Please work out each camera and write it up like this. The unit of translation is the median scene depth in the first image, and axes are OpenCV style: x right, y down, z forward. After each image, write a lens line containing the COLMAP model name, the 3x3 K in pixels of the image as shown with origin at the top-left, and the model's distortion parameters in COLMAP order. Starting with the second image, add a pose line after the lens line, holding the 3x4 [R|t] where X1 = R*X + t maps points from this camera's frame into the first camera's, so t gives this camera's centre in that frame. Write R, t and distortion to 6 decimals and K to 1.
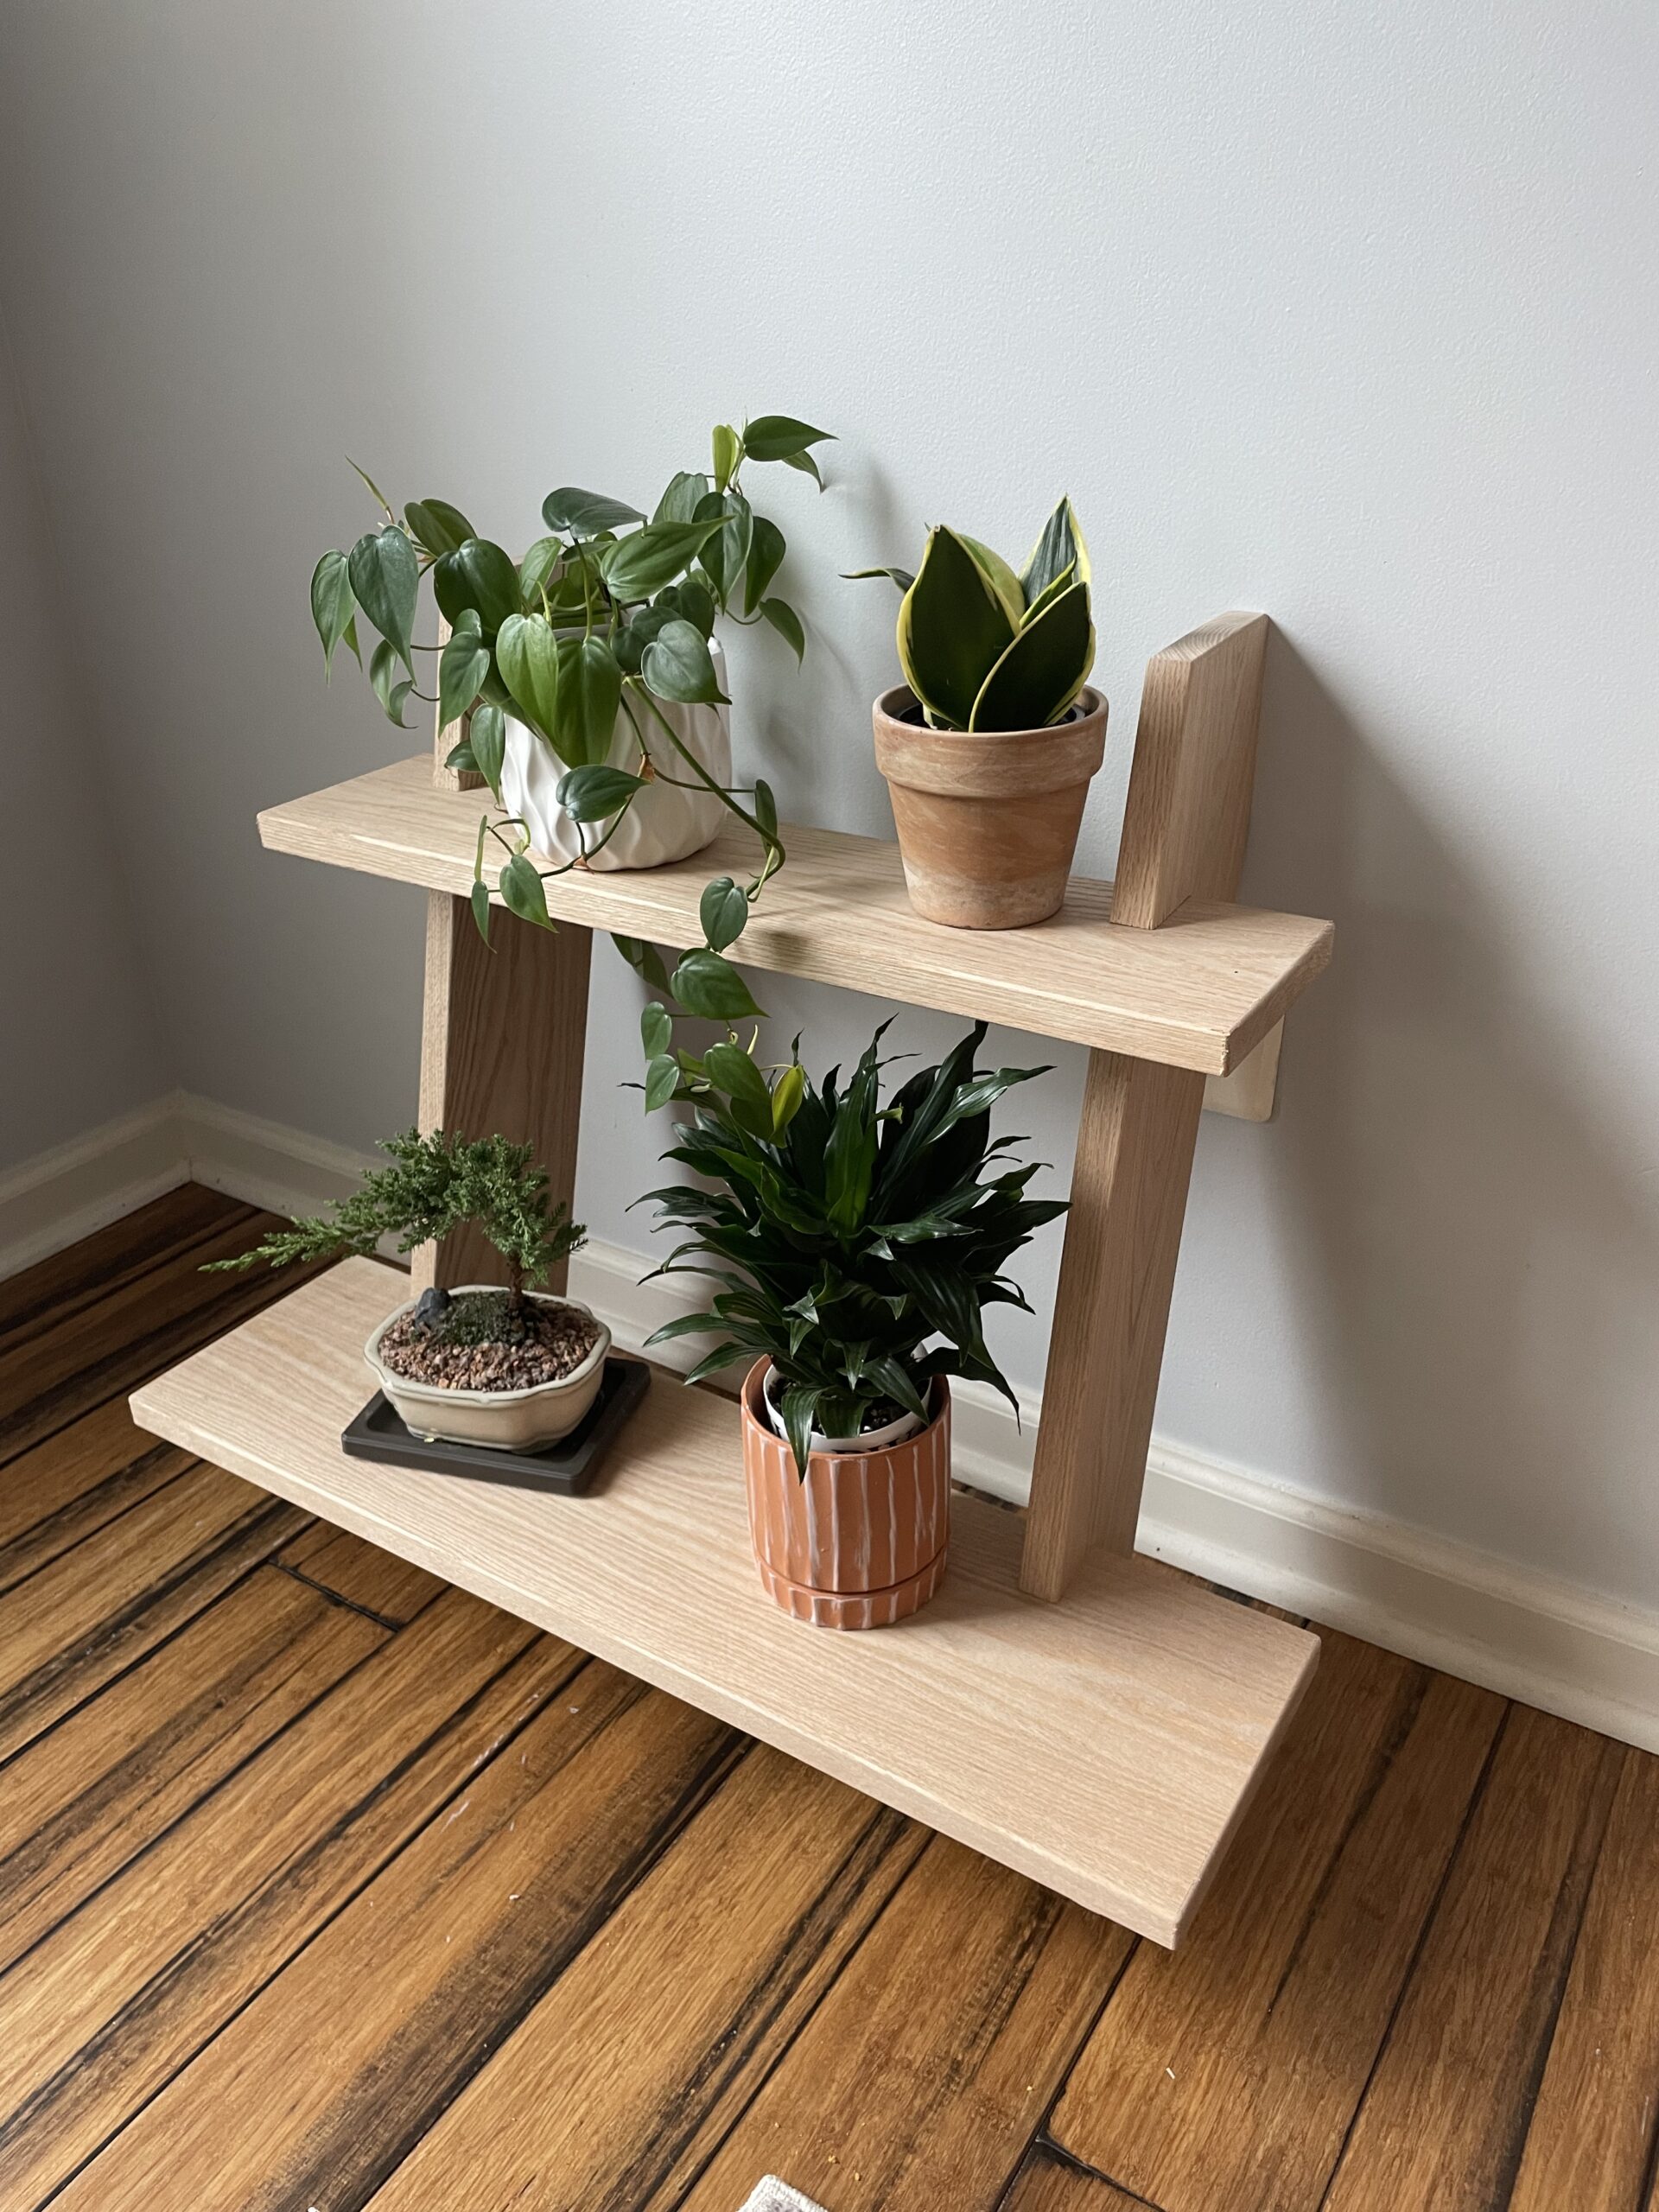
lens RADIAL K [[1675.6, 0, 837.0], [0, 1675.6, 1108.4], [0, 0, 1]] dist [0.073796, -0.110287]
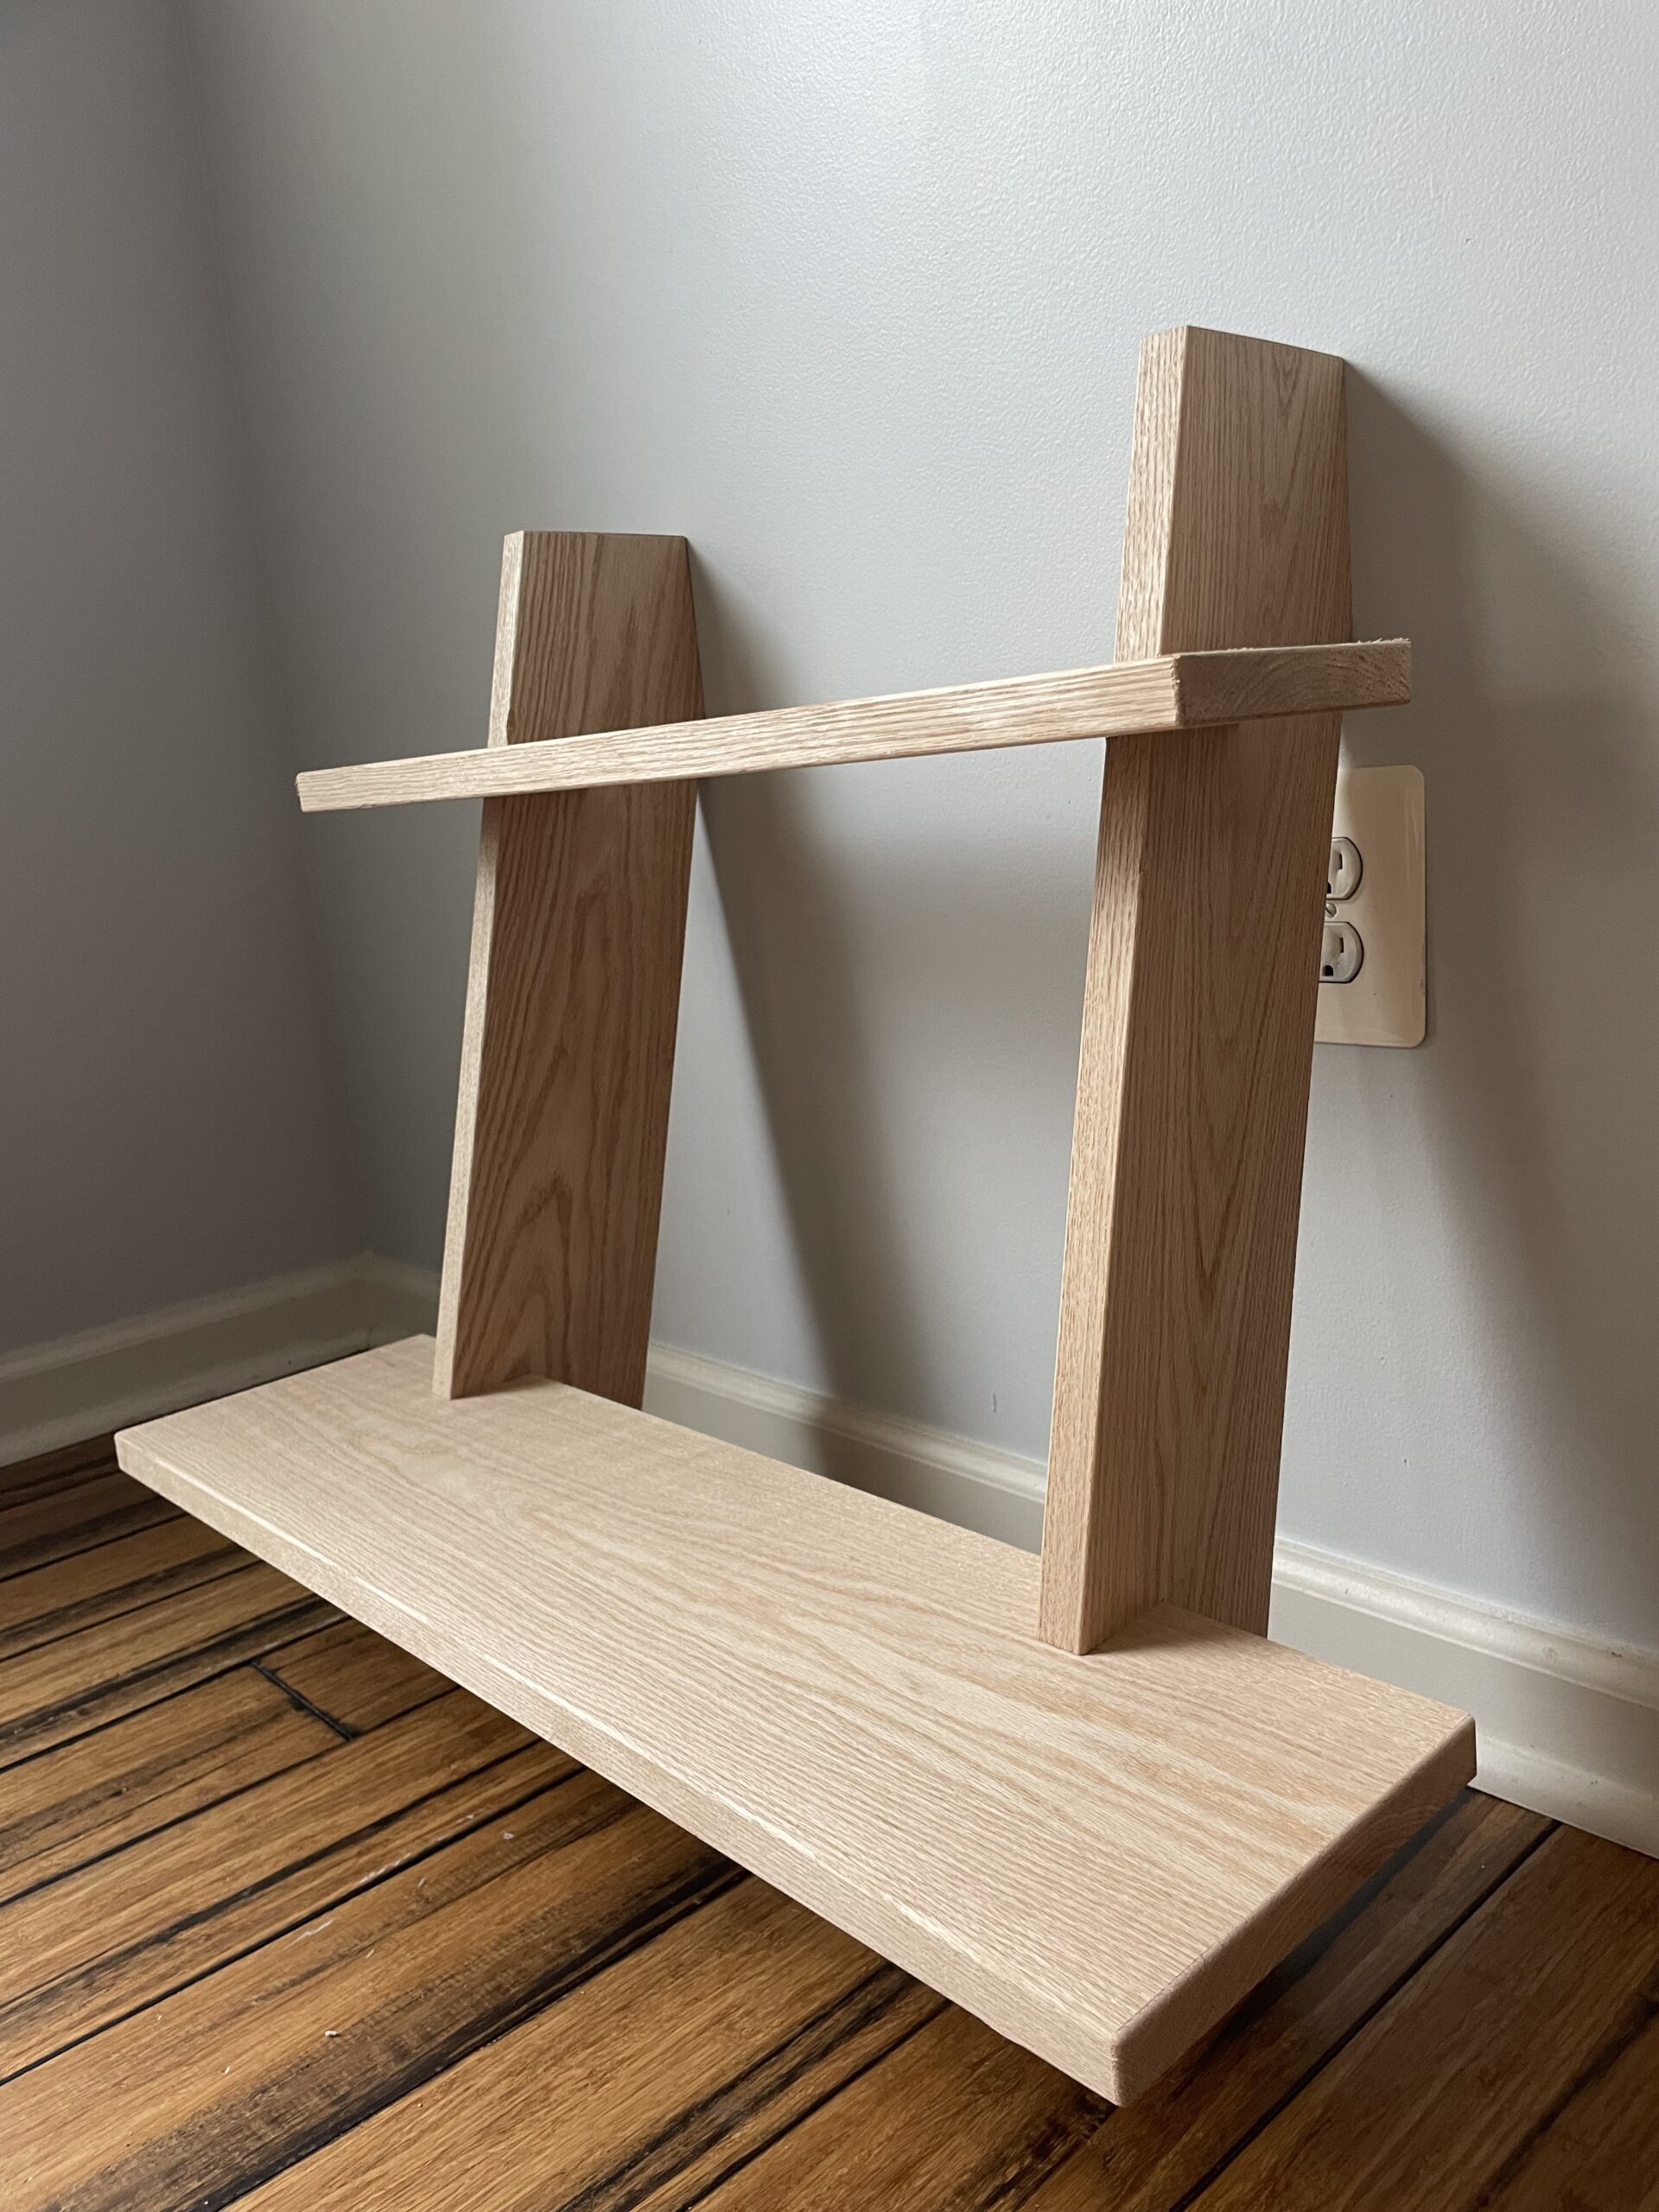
lens RADIAL K [[1681.5, 0, 866.6], [0, 1681.5, 1111.9], [0, 0, 1]] dist [0.076420, -0.110934]
pose [[0.968079, -0.014995, -0.250197, 0.219094], [-0.054049, 0.962235, -0.266800, 0.266475], [0.244749, 0.271806, 0.930709, 0.268465]]
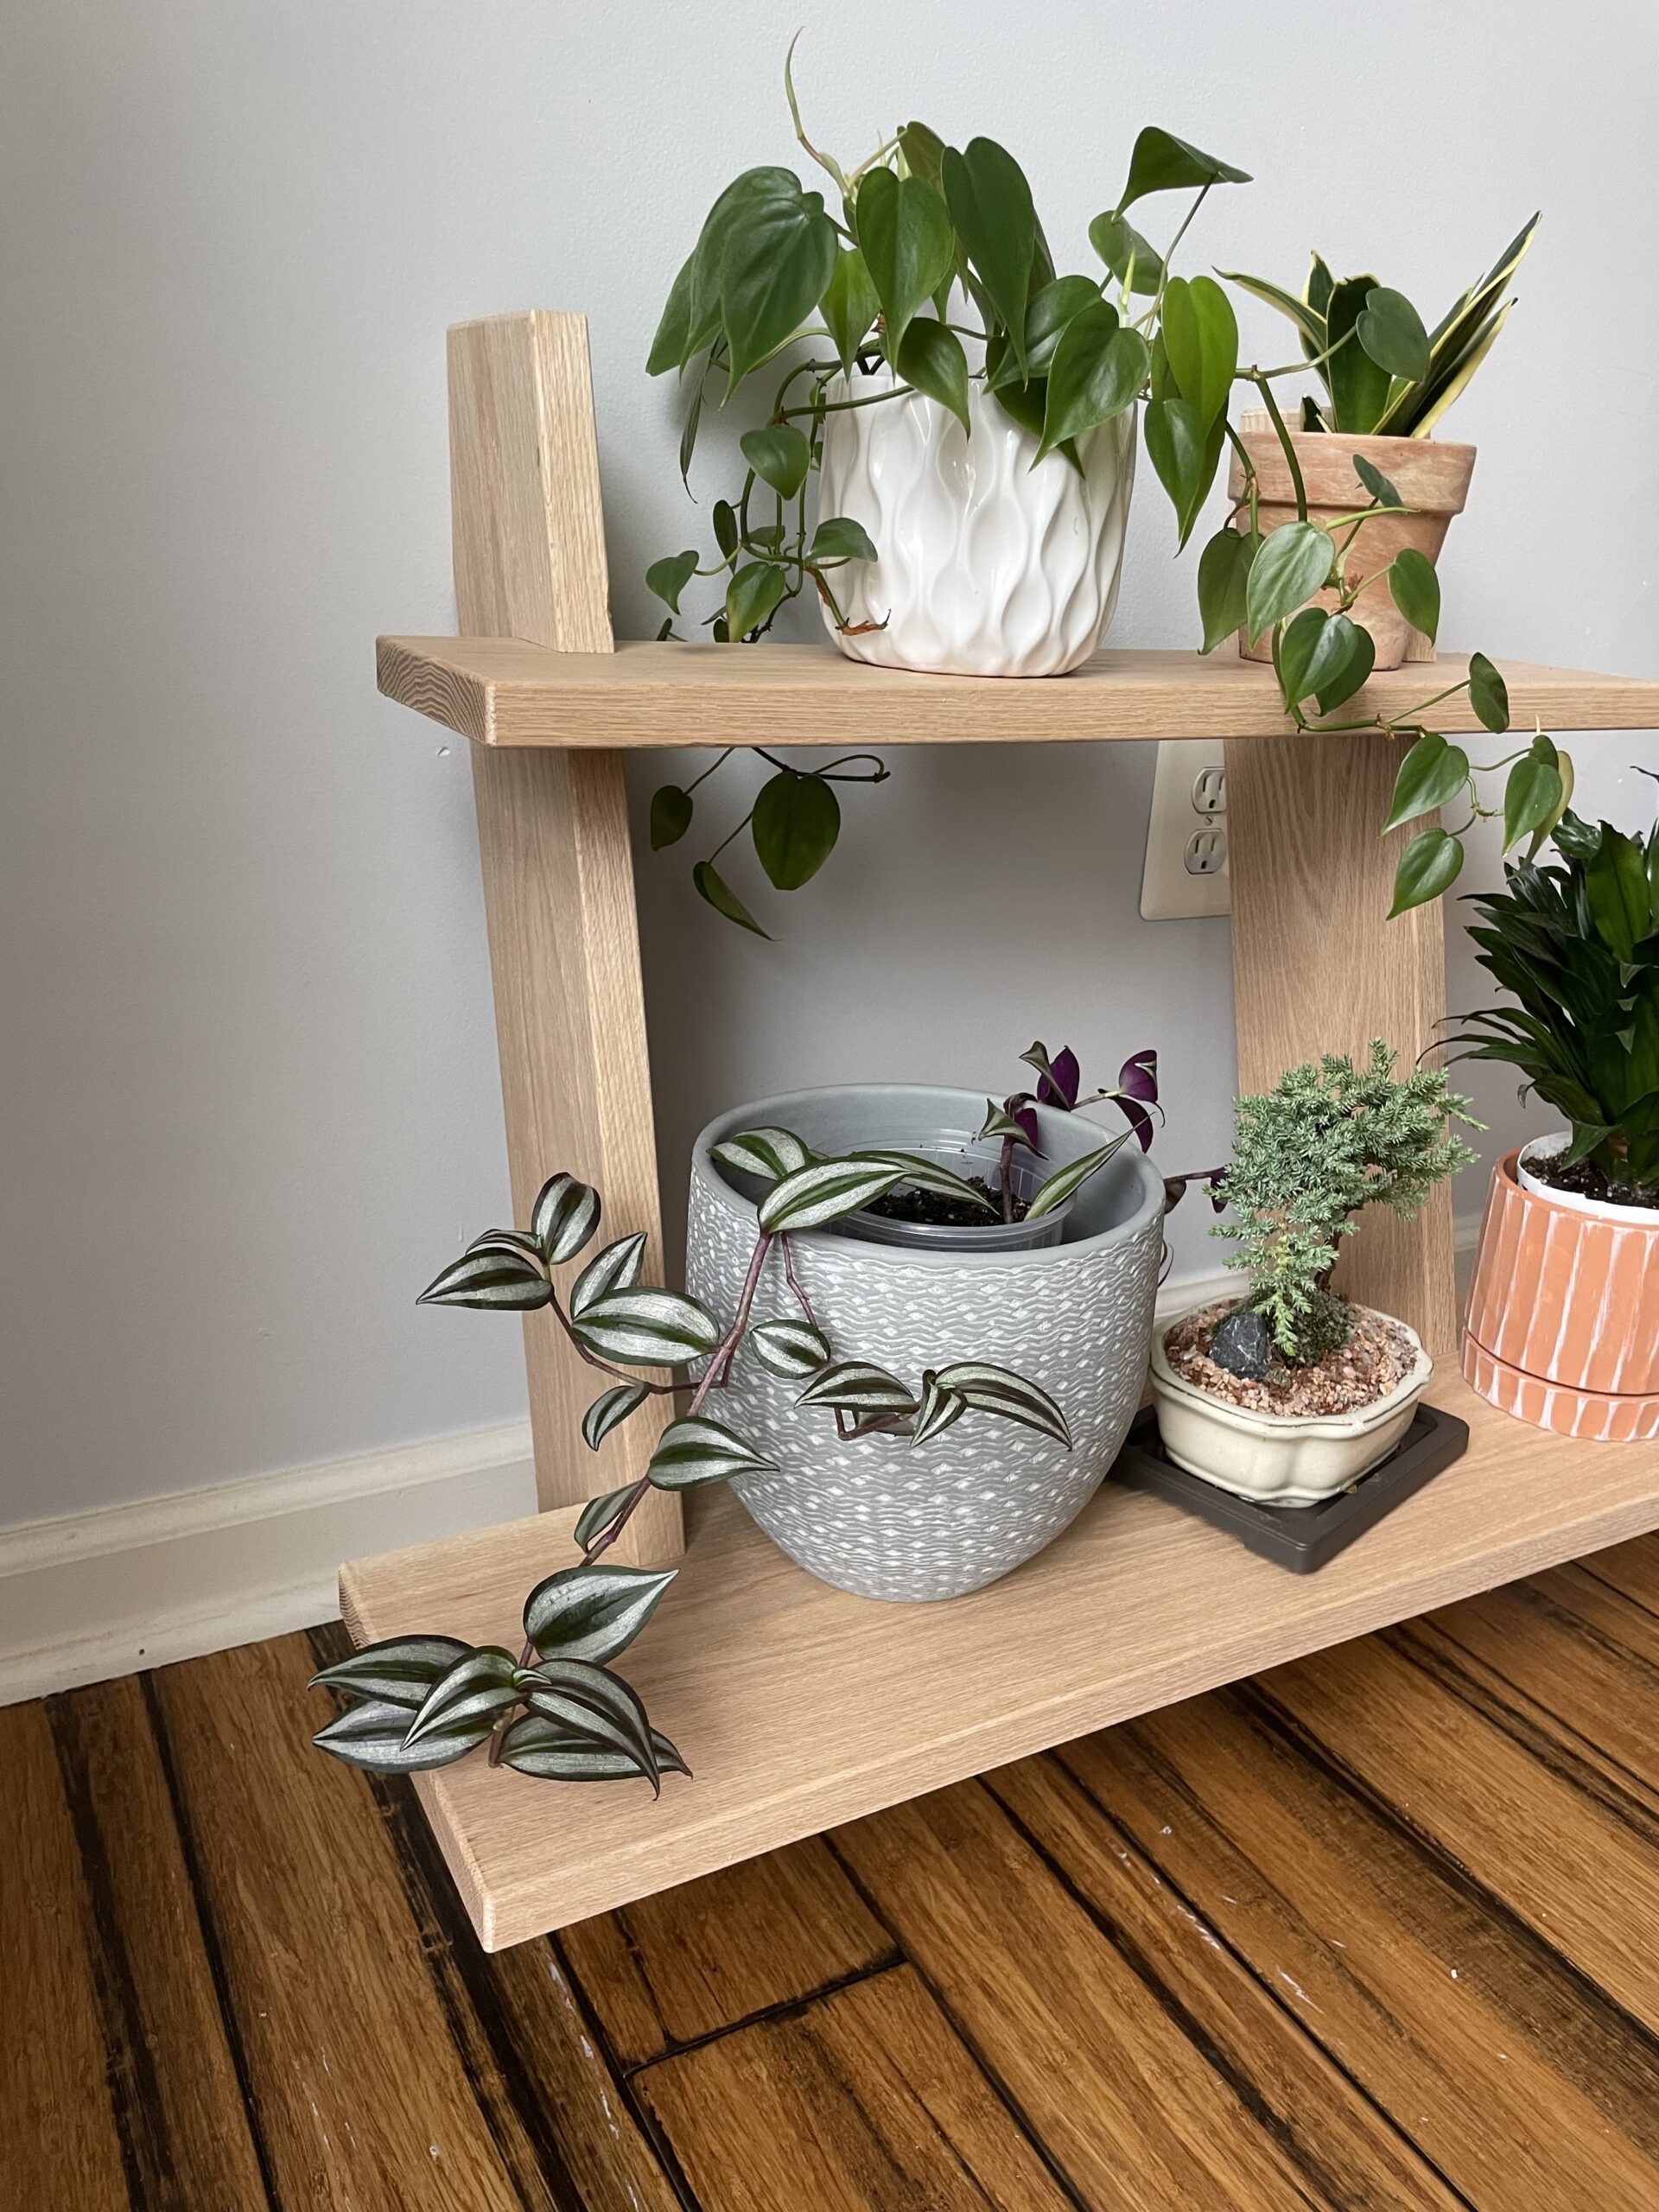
lens RADIAL K [[1673.3, 0, 848.7], [0, 1673.3, 1106.8], [0, 0, 1]] dist [0.076223, -0.112849]
pose [[0.472982, -0.250493, 0.844714, -0.857941], [0.353773, 0.932048, 0.078302, -0.051695], [-0.806928, 0.261801, 0.529460, 0.711911]]
